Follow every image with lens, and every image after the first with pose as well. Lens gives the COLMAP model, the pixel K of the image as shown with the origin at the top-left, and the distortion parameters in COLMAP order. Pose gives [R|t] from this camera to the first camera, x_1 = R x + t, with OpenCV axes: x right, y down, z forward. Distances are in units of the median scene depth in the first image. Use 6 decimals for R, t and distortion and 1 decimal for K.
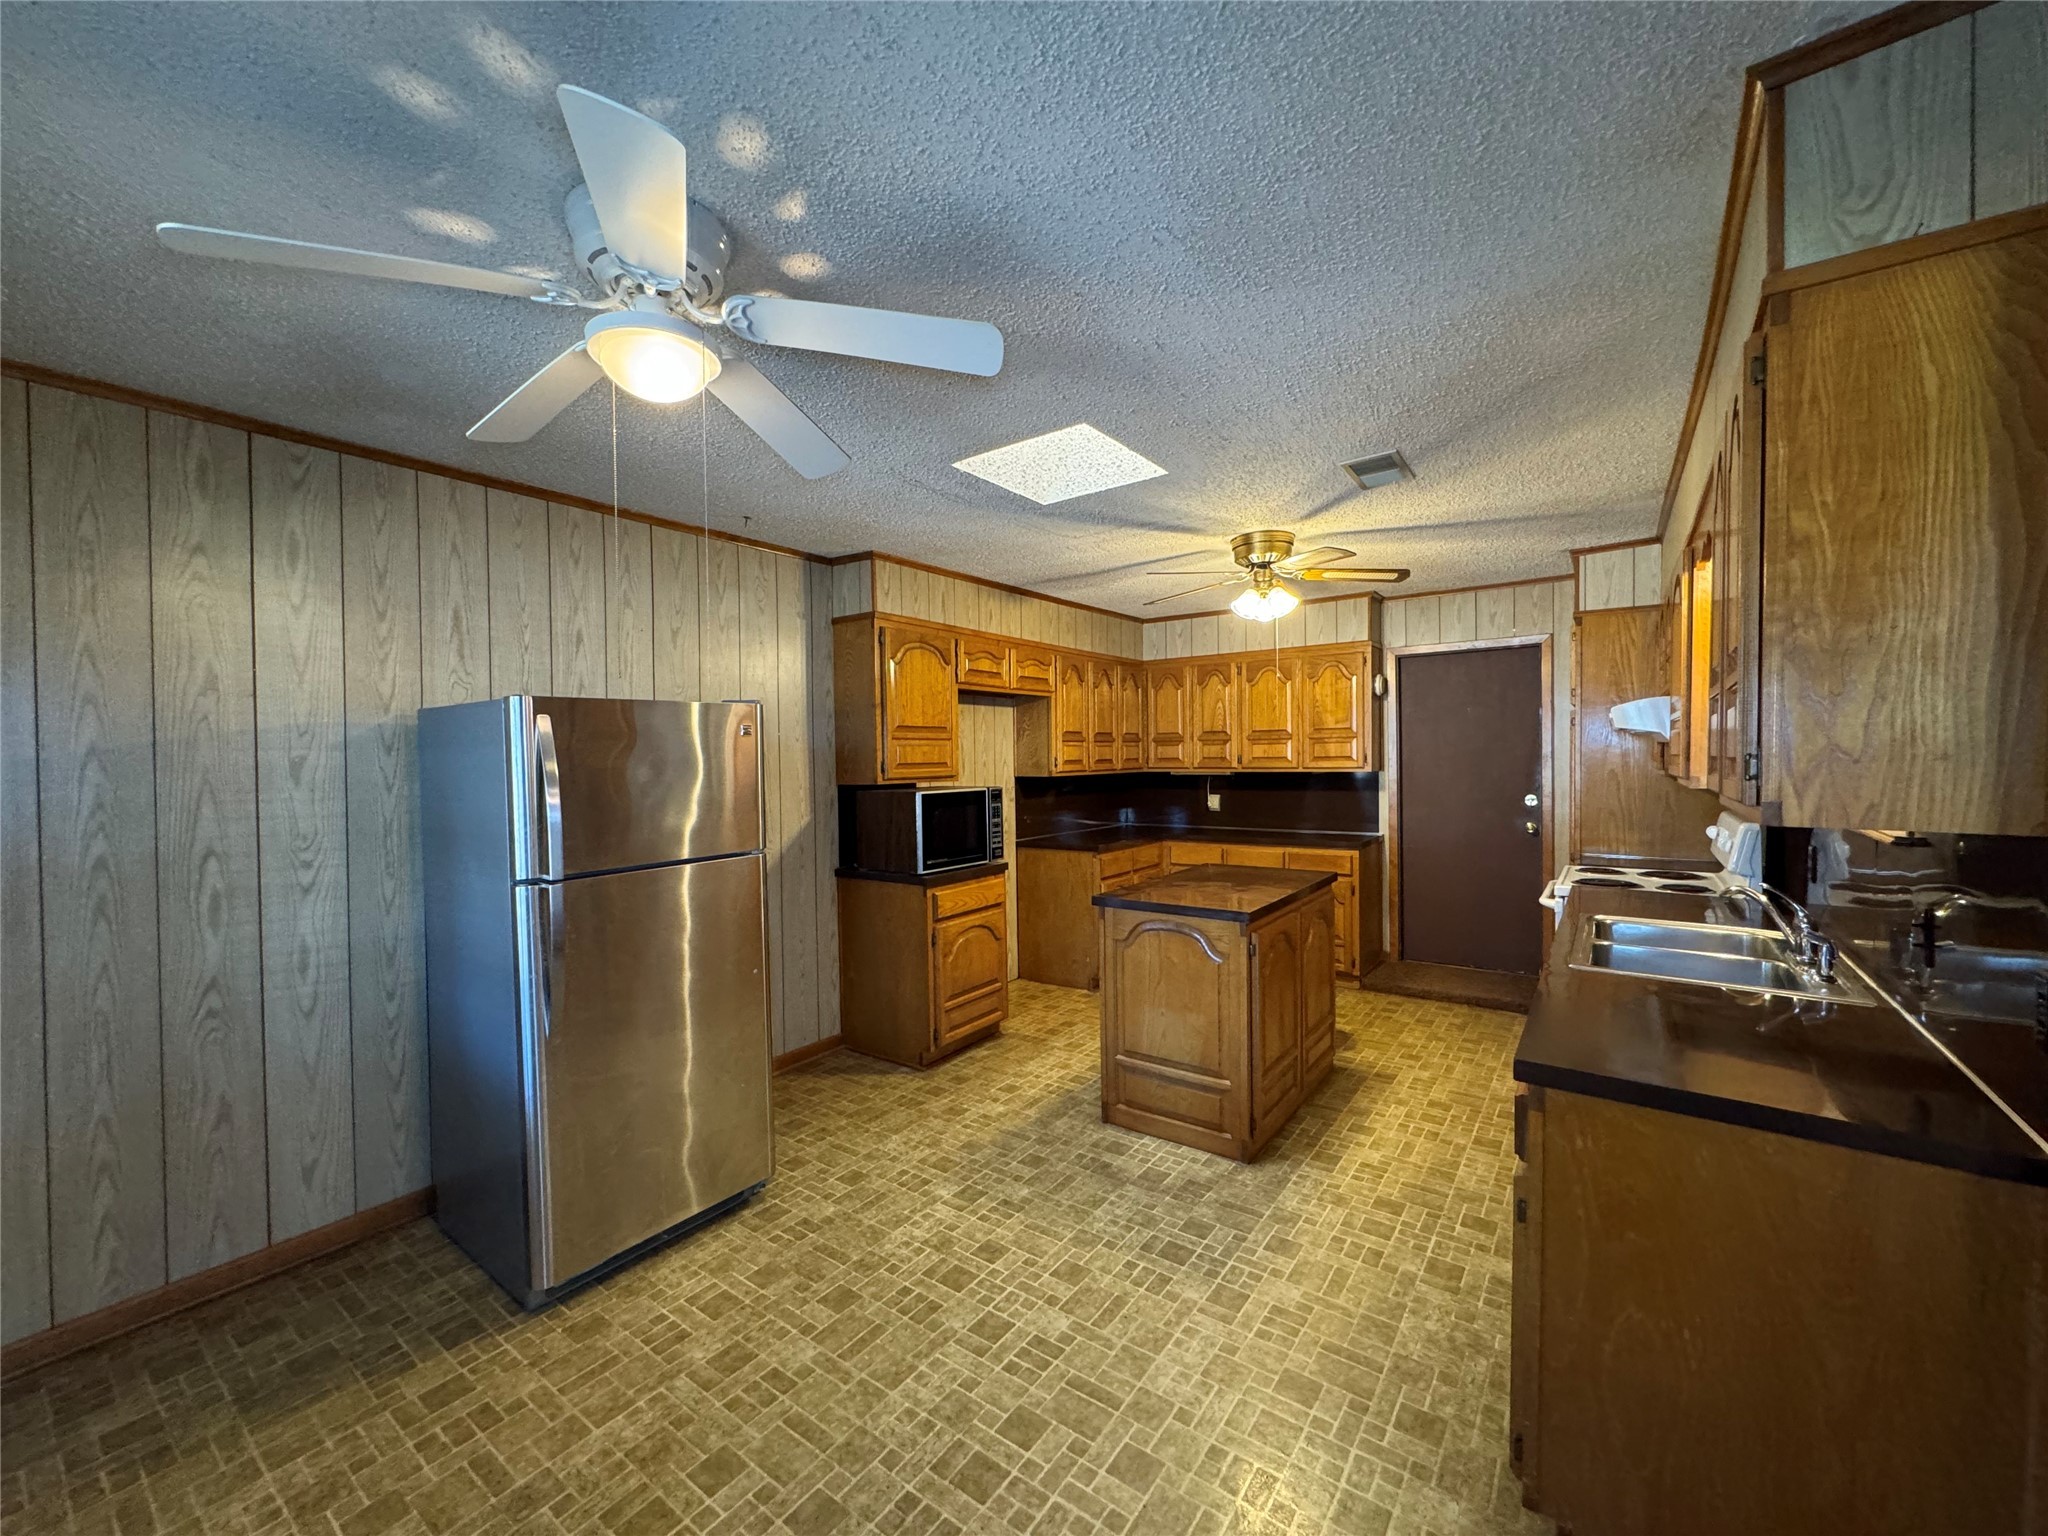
lens RADIAL K [[816.4, 0, 1022.6], [0, 816.4, 791.8], [0, 0, 1]] dist [-0.000612, 0.000070]
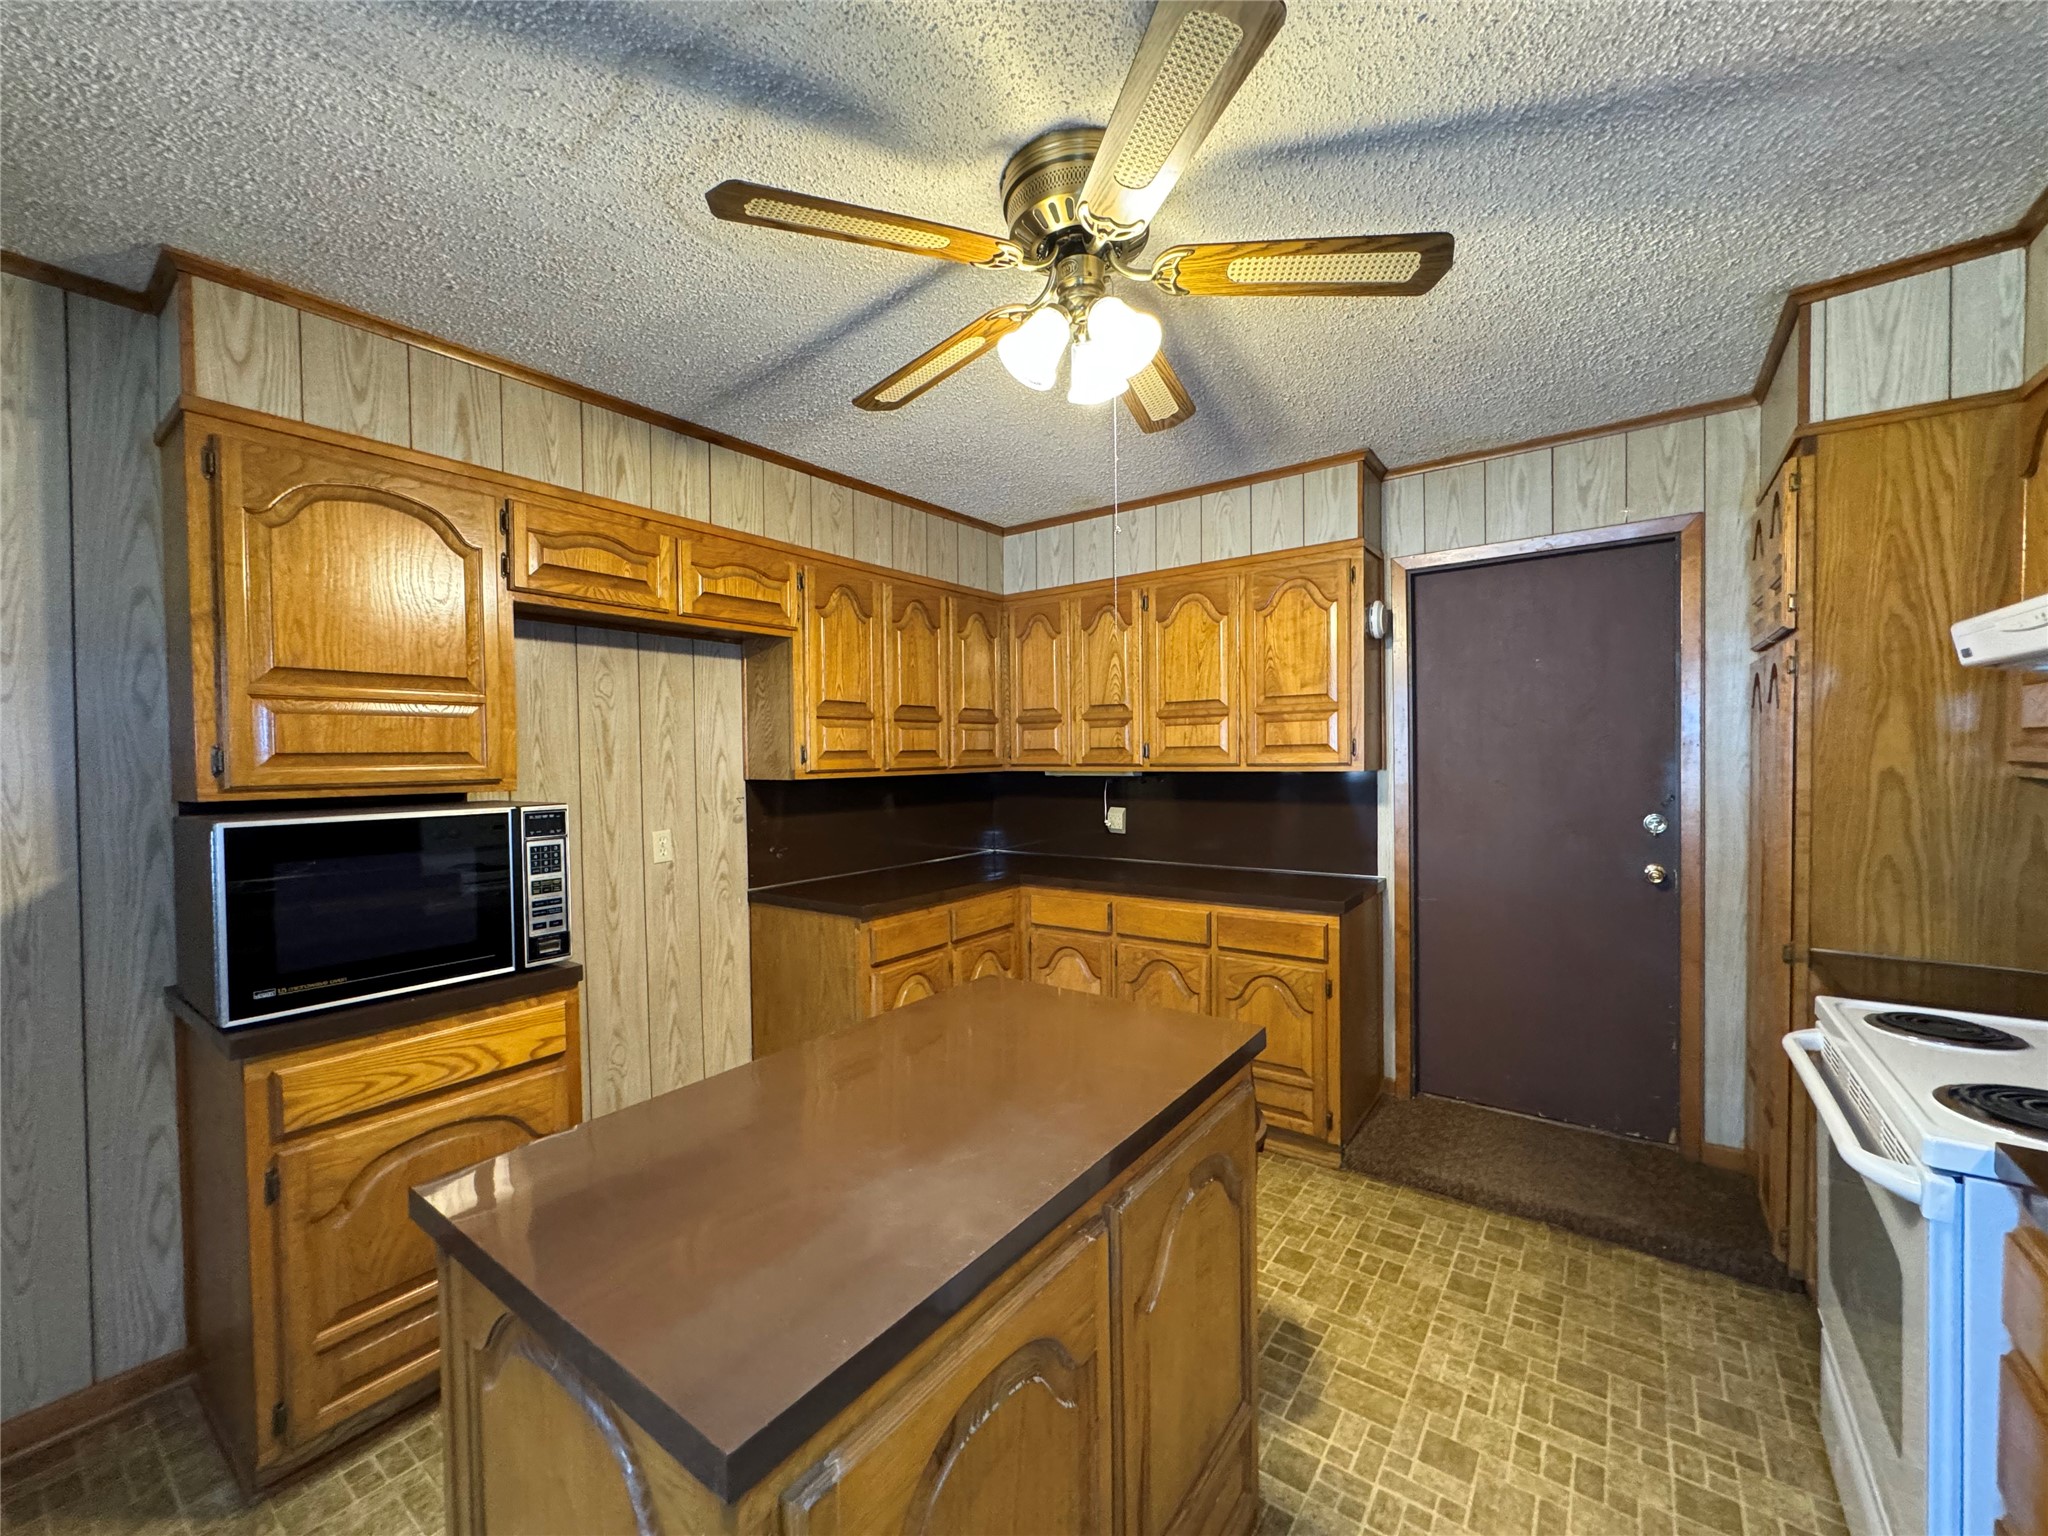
lens RADIAL K [[816.4, 0, 1031.4], [0, 816.4, 772.6], [0, 0, 1]] dist [-0.000612, 0.000070]
pose [[0.999973, 0.000527, -0.007279, 0.244801], [-0.000674, 0.999798, -0.020101, -0.014931], [0.007267, 0.020105, 0.999771, 0.528686]]
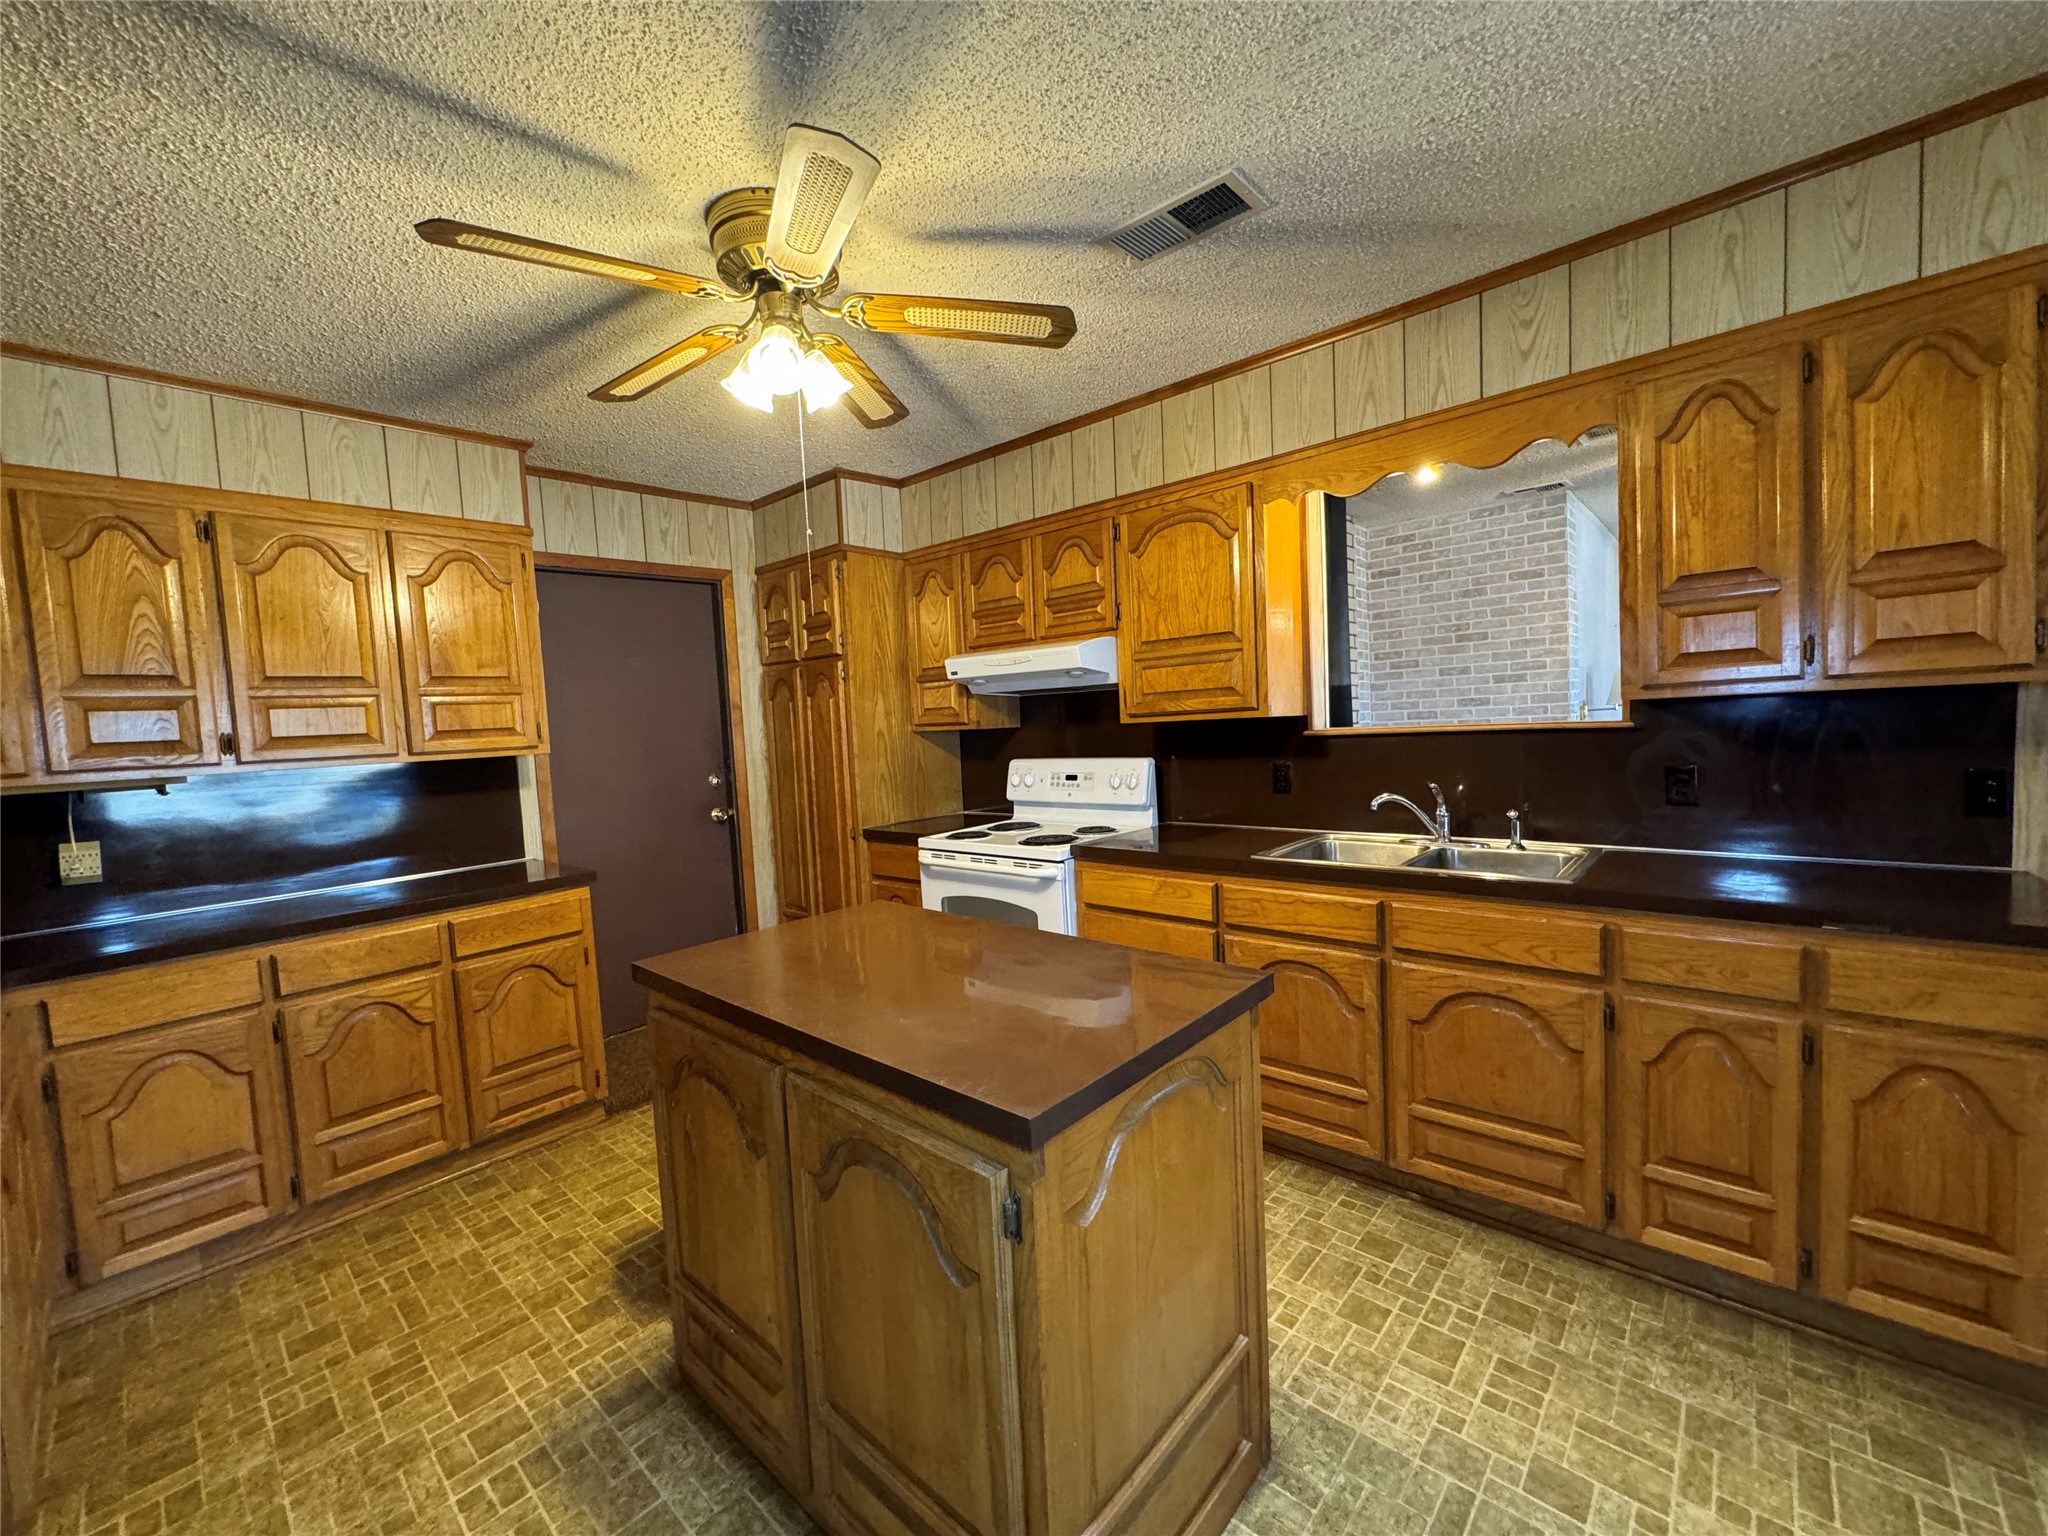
lens RADIAL K [[816.4, 0, 1026.8], [0, 816.4, 775.8], [0, 0, 1]] dist [-0.000612, 0.000070]
pose [[0.097938, -0.064568, 0.993096, -0.151531], [0.095593, 0.993889, 0.055193, -0.009557], [-0.990591, 0.089528, 0.103512, 0.728404]]
